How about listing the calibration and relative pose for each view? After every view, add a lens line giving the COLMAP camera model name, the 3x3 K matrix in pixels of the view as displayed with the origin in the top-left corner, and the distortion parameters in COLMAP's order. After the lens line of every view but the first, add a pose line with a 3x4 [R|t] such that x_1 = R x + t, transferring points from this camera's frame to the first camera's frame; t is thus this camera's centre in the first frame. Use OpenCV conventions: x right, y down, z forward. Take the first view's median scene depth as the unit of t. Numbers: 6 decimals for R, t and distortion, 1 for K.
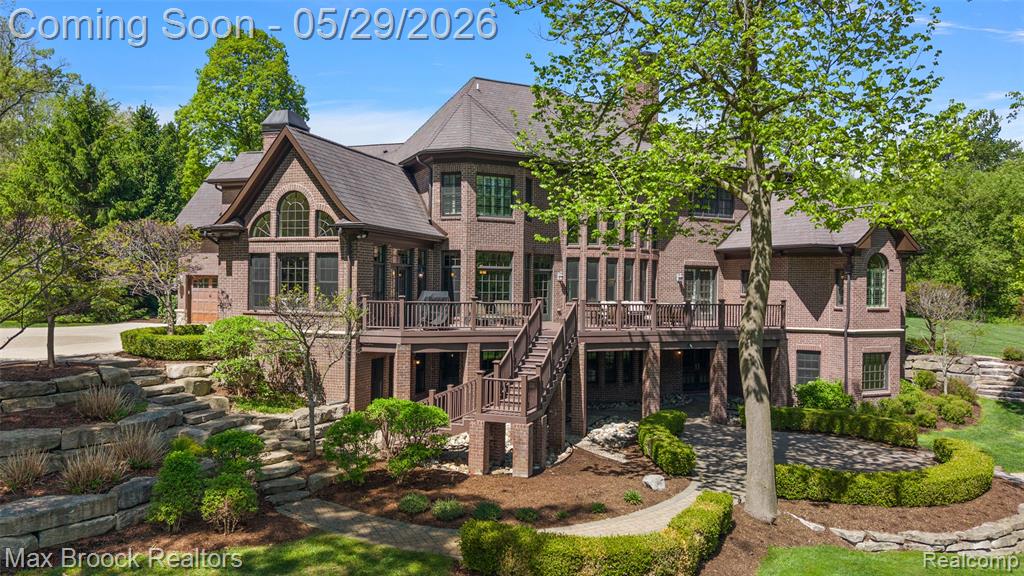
lens RADIAL K [[707.7, 0, 512.0], [0, 707.7, 287.4], [0, 0, 1]] dist [0.011570, -0.017405]
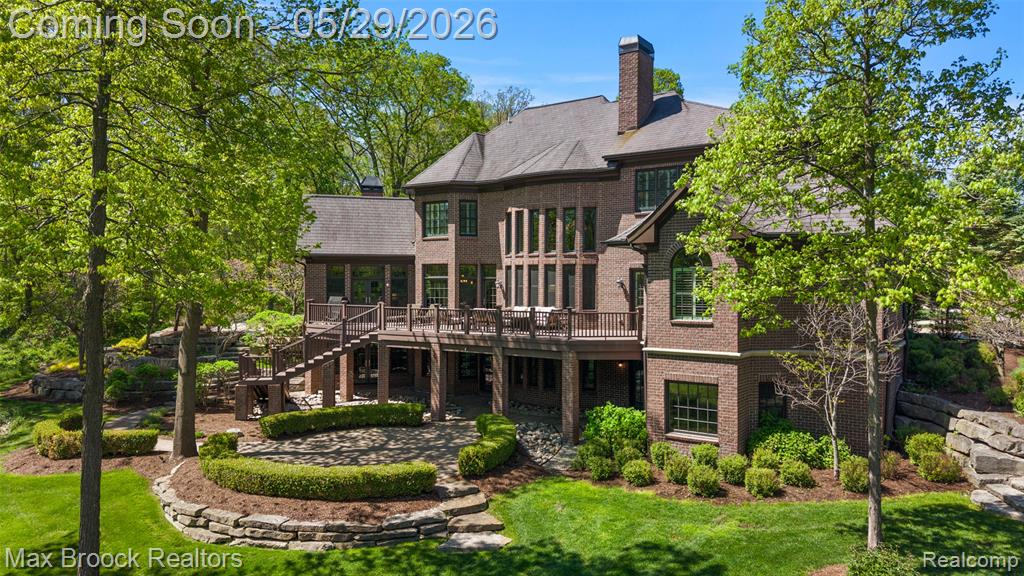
lens RADIAL K [[707.7, 0, 512.0], [0, 707.7, 288.3], [0, 0, 1]] dist [0.011570, -0.017405]
pose [[0.514945, -0.007354, -0.857191, 1.061646], [-0.000325, 0.999961, -0.008774, 0.001259], [0.857223, 0.004796, 0.514923, 0.470557]]
